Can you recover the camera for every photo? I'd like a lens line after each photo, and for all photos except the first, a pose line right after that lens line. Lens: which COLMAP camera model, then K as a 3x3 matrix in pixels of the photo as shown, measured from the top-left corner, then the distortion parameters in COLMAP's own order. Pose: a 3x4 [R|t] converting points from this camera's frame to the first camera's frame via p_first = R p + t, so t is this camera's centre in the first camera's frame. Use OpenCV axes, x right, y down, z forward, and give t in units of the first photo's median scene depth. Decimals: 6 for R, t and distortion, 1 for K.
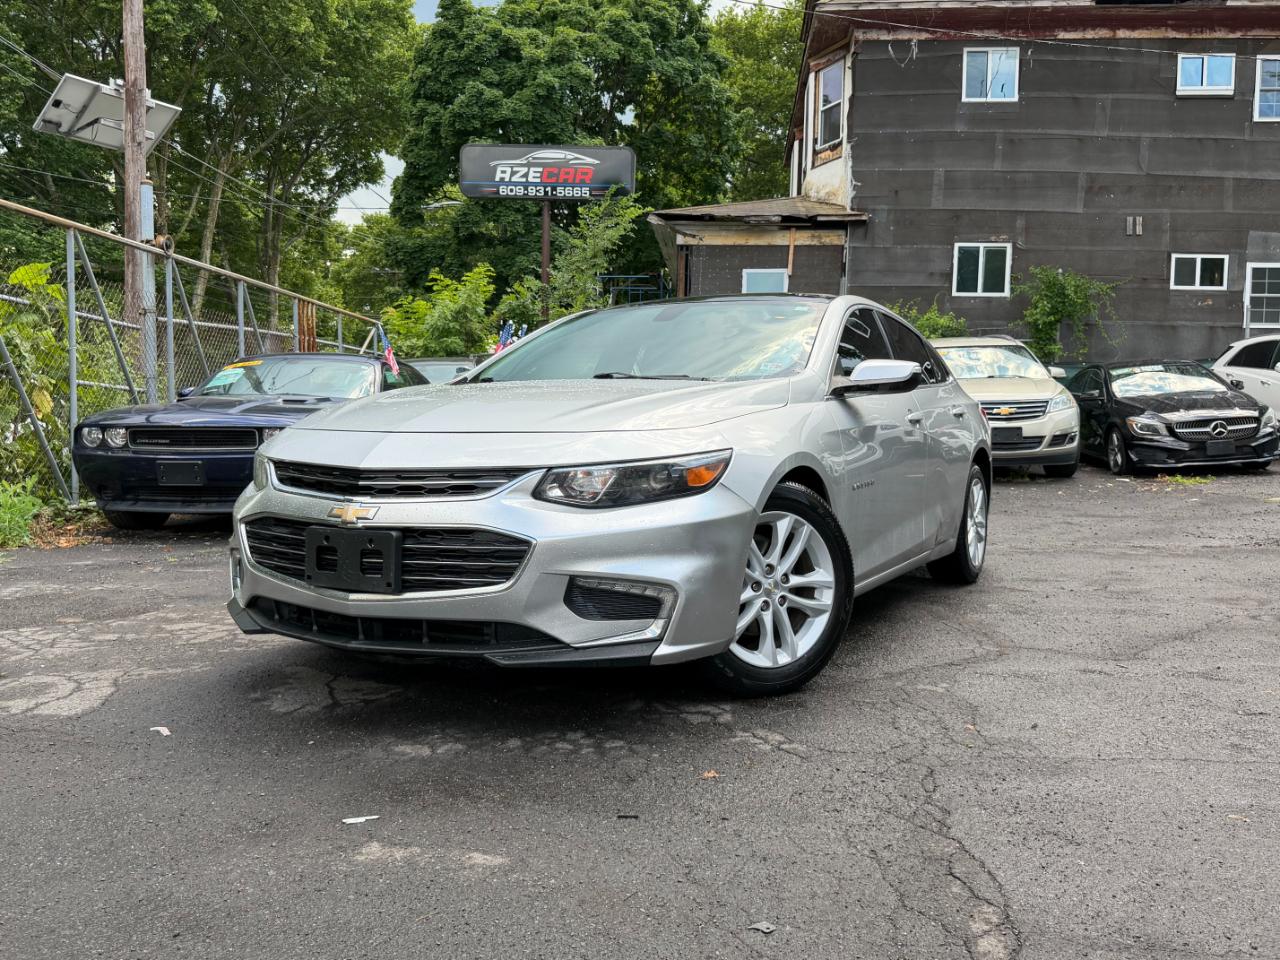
lens RADIAL K [[1061.3, 0, 645.0], [0, 1061.3, 481.5], [0, 0, 1]] dist [0.085698, -0.137972]
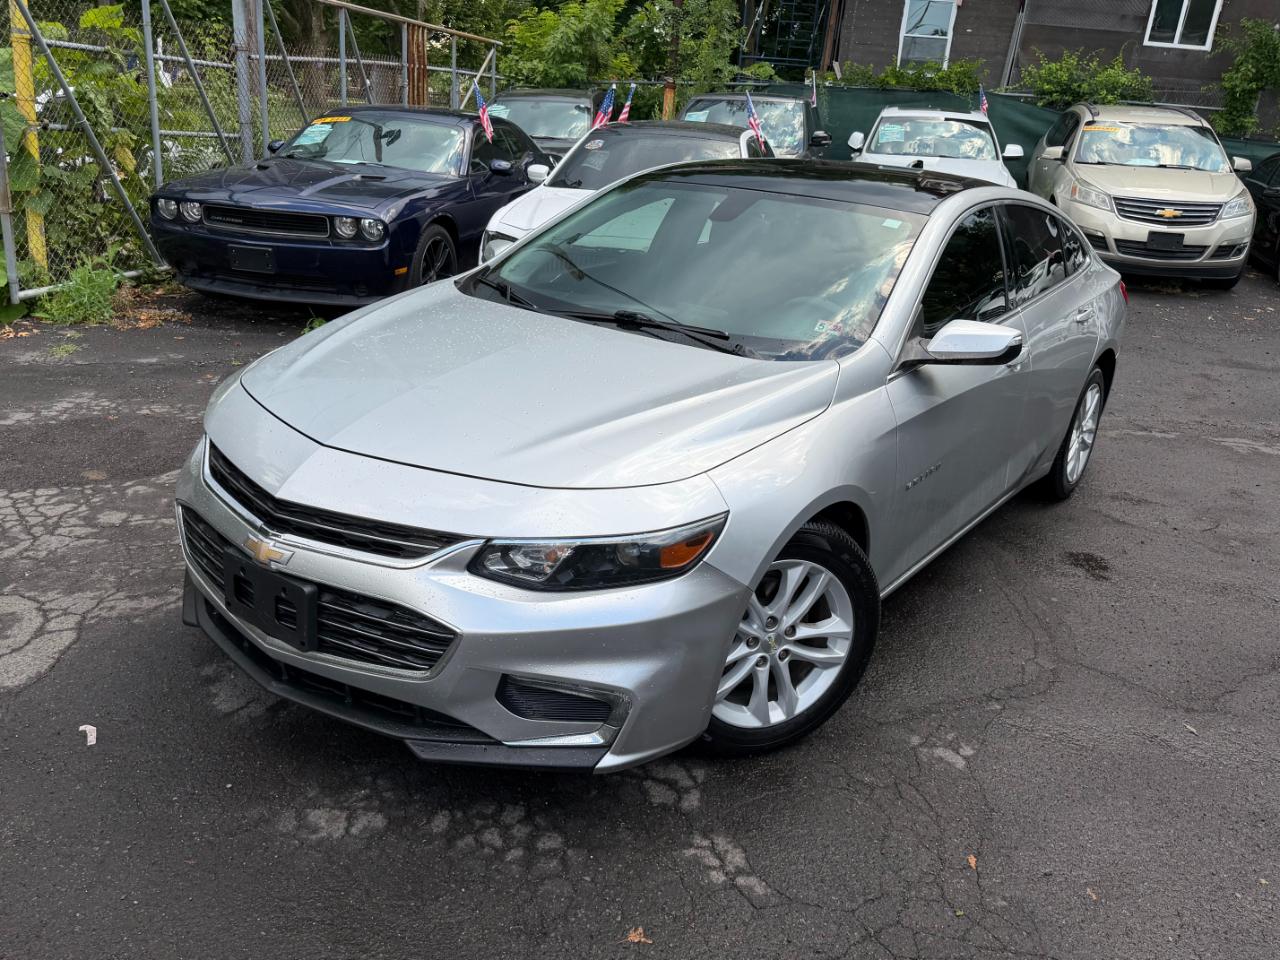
lens RADIAL K [[1026.1, 0, 642.6], [0, 1026.1, 490.4], [0, 0, 1]] dist [0.034796, -0.054820]
pose [[0.987820, 0.111327, -0.108712, 0.023493], [-0.075479, 0.953780, 0.290872, -0.062179], [0.136069, -0.279124, 0.950566, 0.062258]]
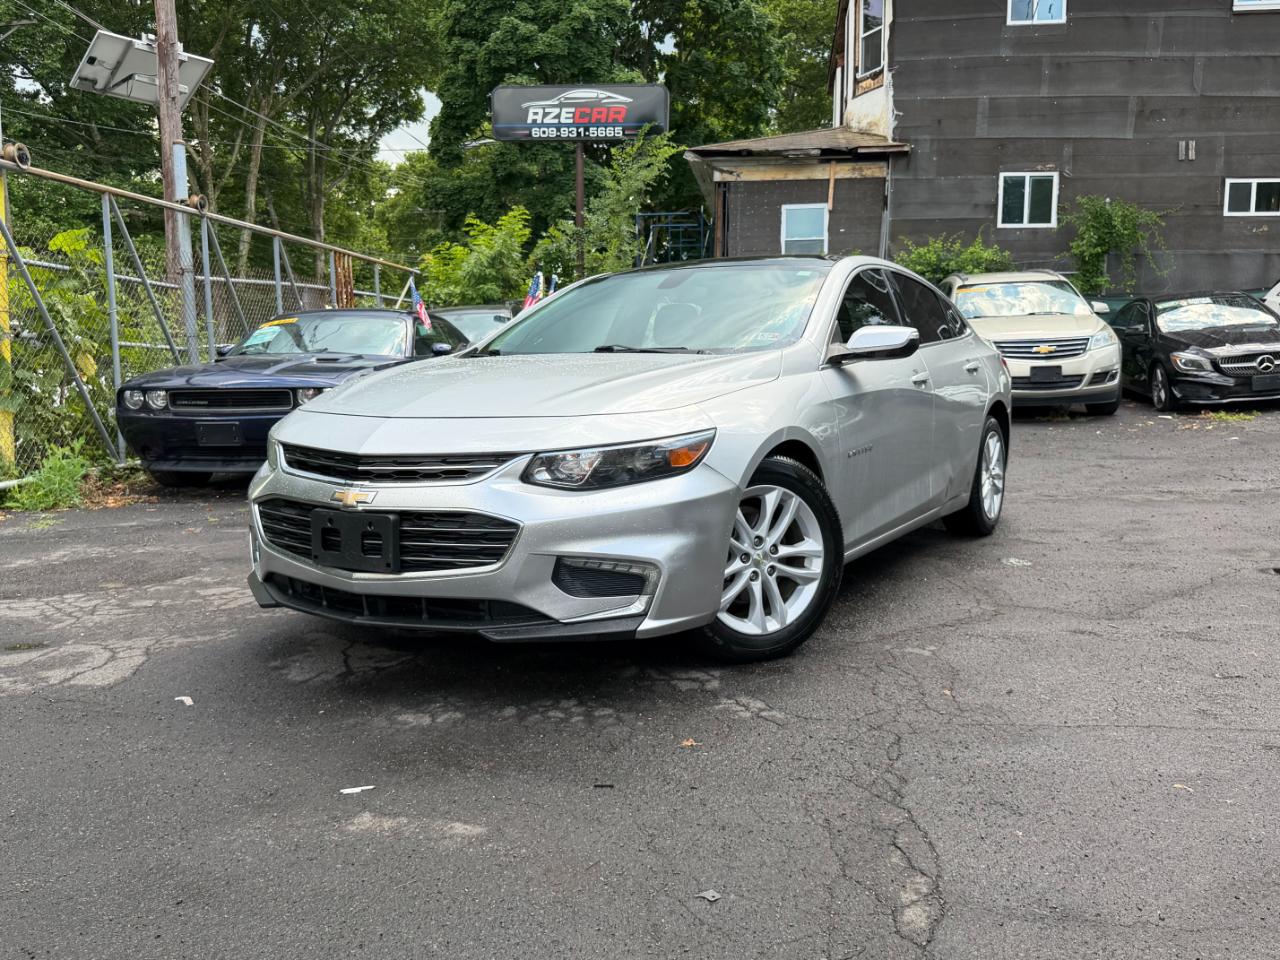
lens RADIAL K [[1061.3, 0, 649.3], [0, 1061.3, 486.6], [0, 0, 1]] dist [0.085698, -0.137972]
pose [[0.998939, -0.014179, -0.043808, 0.014510], [0.016999, 0.997762, 0.064668, -0.009848], [0.042793, -0.065344, 0.996945, -0.008262]]
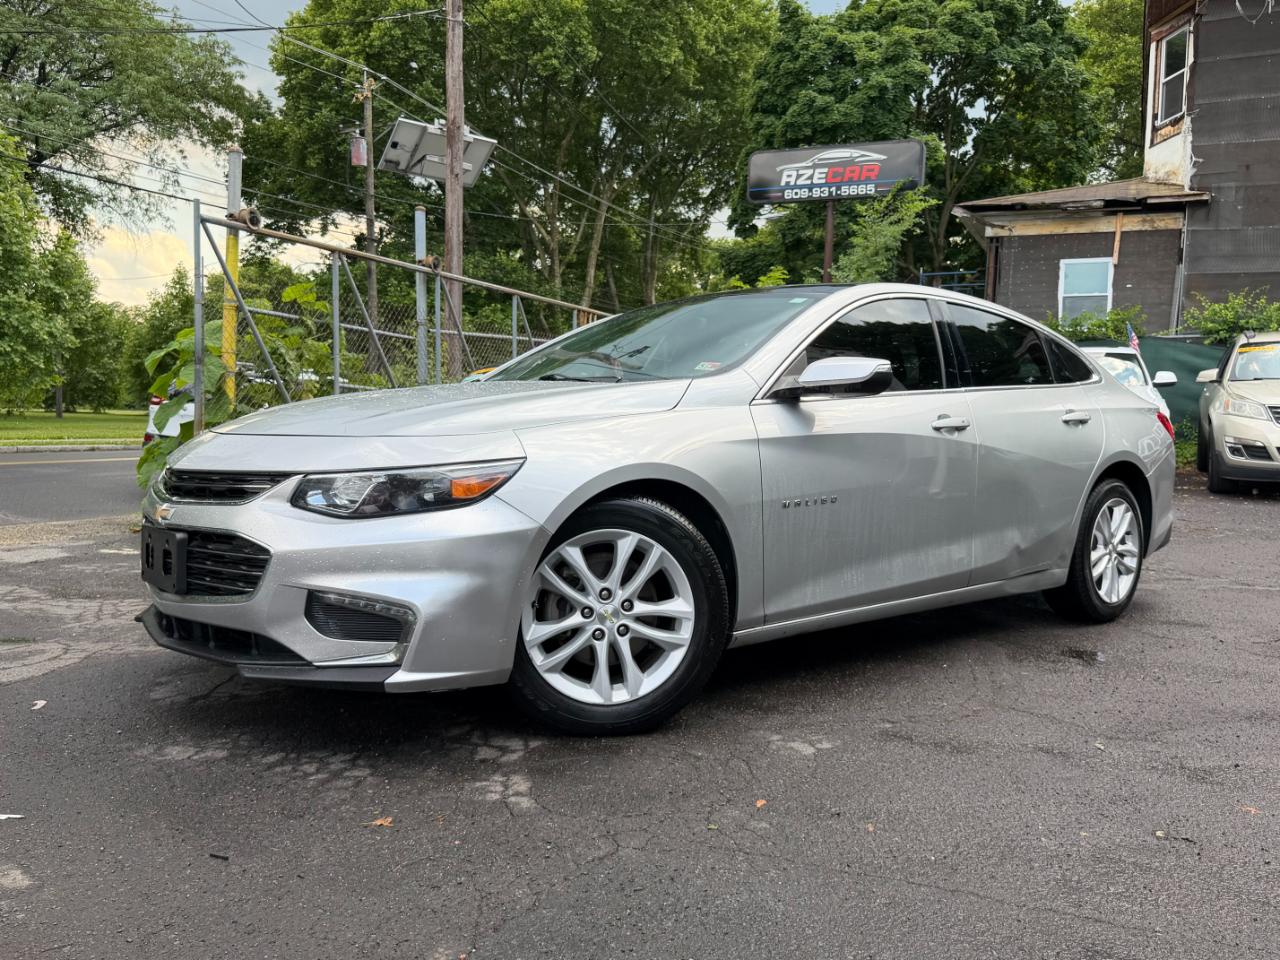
lens RADIAL K [[1026.1, 0, 647.9], [0, 1026.1, 489.4], [0, 0, 1]] dist [0.034796, -0.054820]
pose [[0.938289, 0.032195, -0.344350, 0.112222], [-0.029042, 0.999476, 0.014310, -0.004586], [0.344630, -0.003426, 0.938732, 0.053278]]
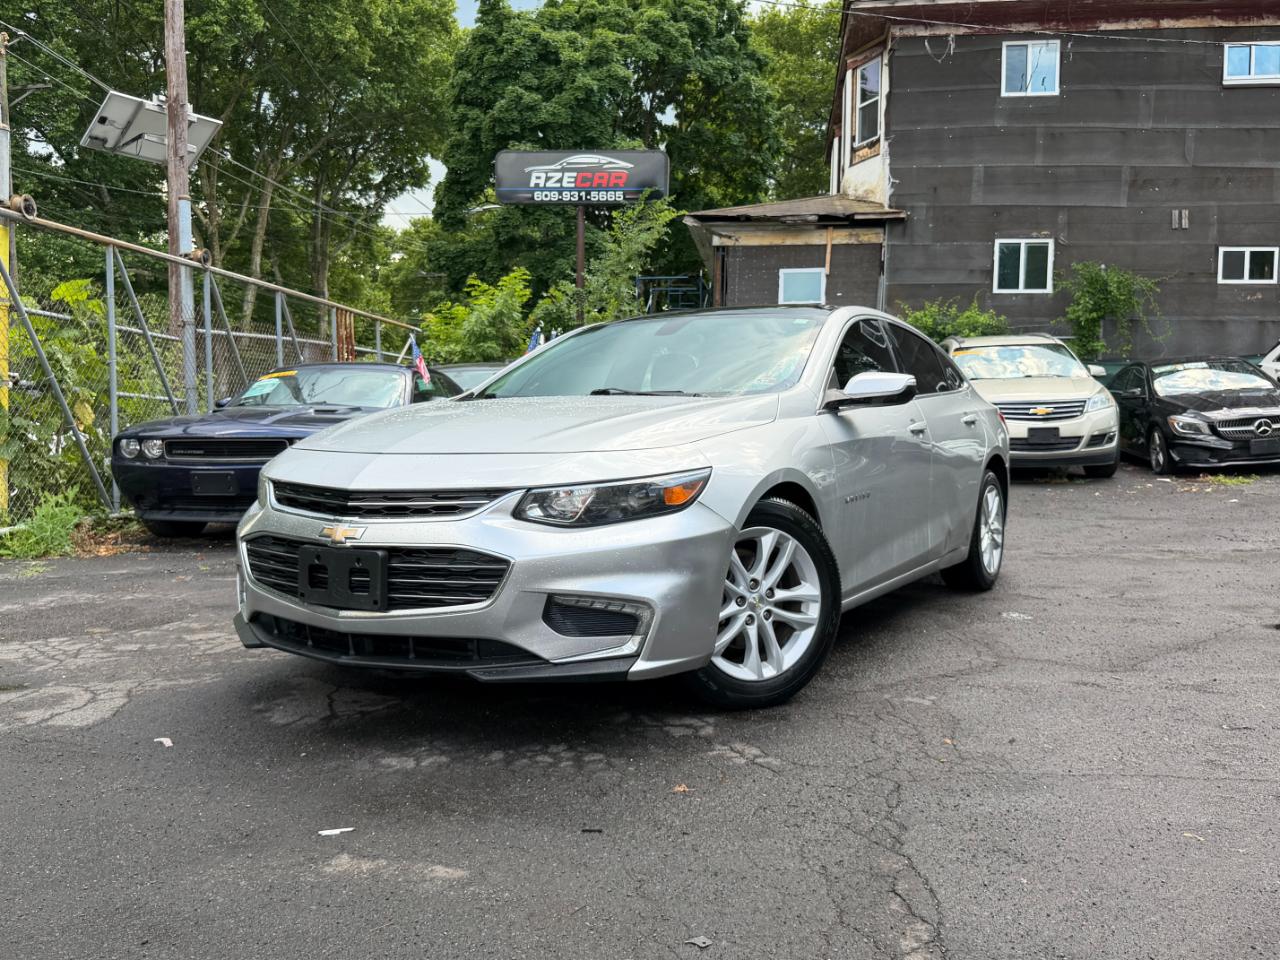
lens RADIAL K [[1061.3, 0, 645.8], [0, 1061.3, 488.2], [0, 0, 1]] dist [0.085698, -0.137972]
pose [[0.998995, -0.006704, -0.044315, 0.015075], [0.007026, 0.999950, 0.007114, -0.004286], [0.044265, -0.007418, 0.998992, -0.004752]]
